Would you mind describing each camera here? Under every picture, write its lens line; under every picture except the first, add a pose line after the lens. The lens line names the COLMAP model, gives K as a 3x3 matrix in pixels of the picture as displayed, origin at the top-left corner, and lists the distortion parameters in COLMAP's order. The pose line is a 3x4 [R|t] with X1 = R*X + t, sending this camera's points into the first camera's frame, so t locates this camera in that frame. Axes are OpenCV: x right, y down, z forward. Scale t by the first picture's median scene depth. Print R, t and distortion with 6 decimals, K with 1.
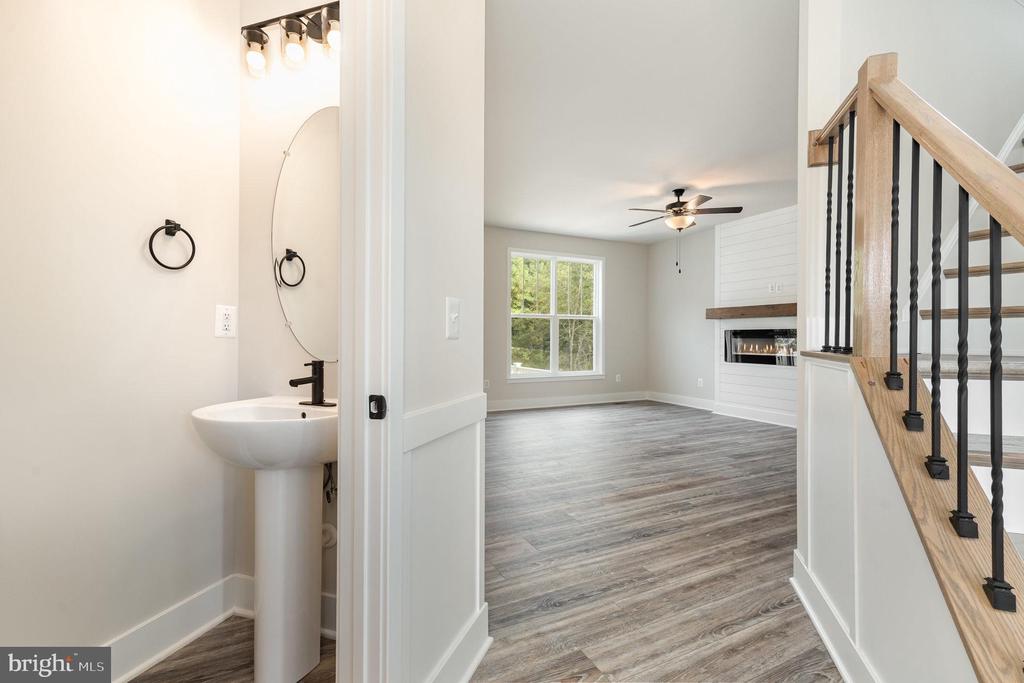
lens RADIAL K [[469.2, 0, 511.6], [0, 469.2, 339.5], [0, 0, 1]] dist [0.000187, 0.000200]
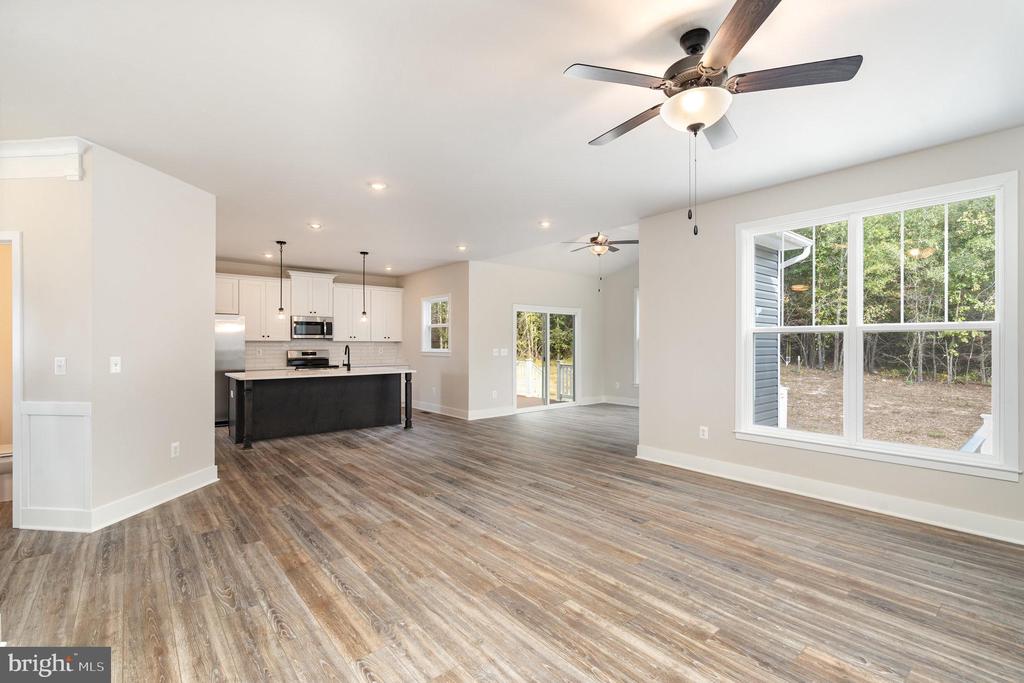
lens RADIAL K [[469.2, 0, 508.1], [0, 469.2, 337.7], [0, 0, 1]] dist [0.000187, 0.000200]
pose [[0.206255, -0.013561, -0.978404, 1.277494], [0.000448, 0.999905, -0.013764, -0.079098], [0.978498, 0.002401, 0.206242, 1.311367]]
